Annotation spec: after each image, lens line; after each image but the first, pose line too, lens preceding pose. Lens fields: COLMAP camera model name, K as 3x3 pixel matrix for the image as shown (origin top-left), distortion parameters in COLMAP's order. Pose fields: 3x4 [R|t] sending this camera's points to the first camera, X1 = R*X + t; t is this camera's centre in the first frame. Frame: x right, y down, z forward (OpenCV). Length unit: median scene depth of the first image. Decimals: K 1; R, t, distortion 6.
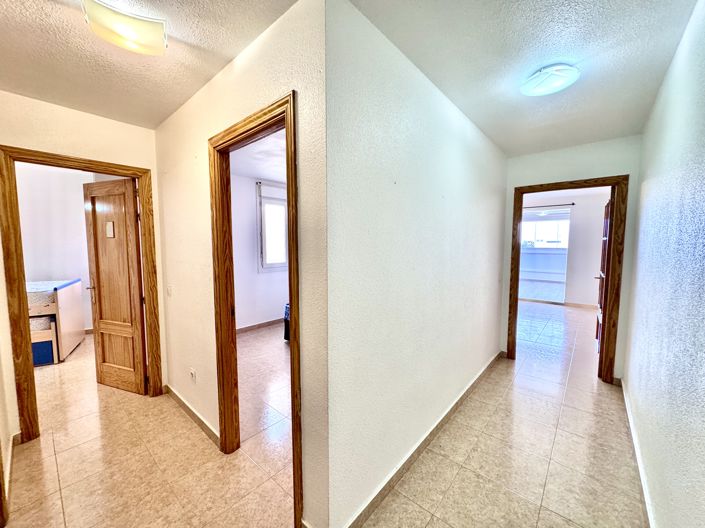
lens RADIAL K [[281.4, 0, 352.2], [0, 281.4, 265.4], [0, 0, 1]] dist [-0.003859, 0.000841]
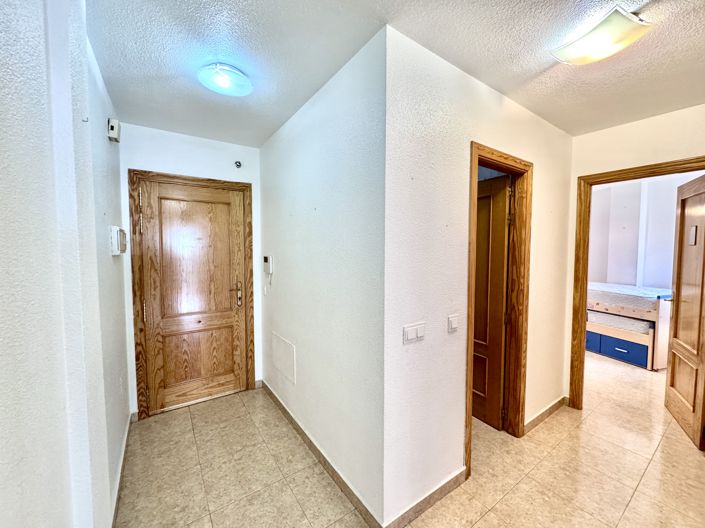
lens RADIAL K [[281.4, 0, 350.4], [0, 281.4, 265.4], [0, 0, 1]] dist [-0.003859, 0.000841]
pose [[-0.254612, 0.053944, -0.965538, 0.128368], [-0.079913, 0.993854, 0.076600, -0.011754], [0.963736, 0.096663, -0.248736, 0.132318]]
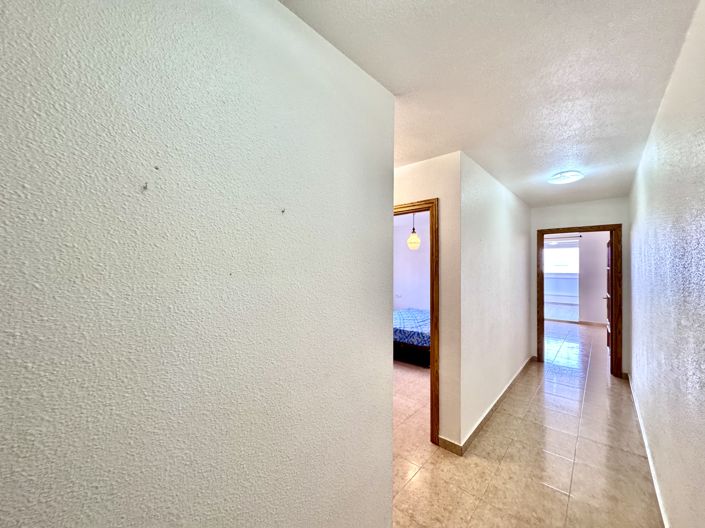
lens RADIAL K [[281.4, 0, 355.9], [0, 281.4, 265.5], [0, 0, 1]] dist [-0.003859, 0.000841]
pose [[0.999935, 0.000052, -0.011374, -0.316899], [-0.001004, 0.996488, -0.083729, 0.005433], [0.011330, 0.083735, 0.996424, -0.383120]]
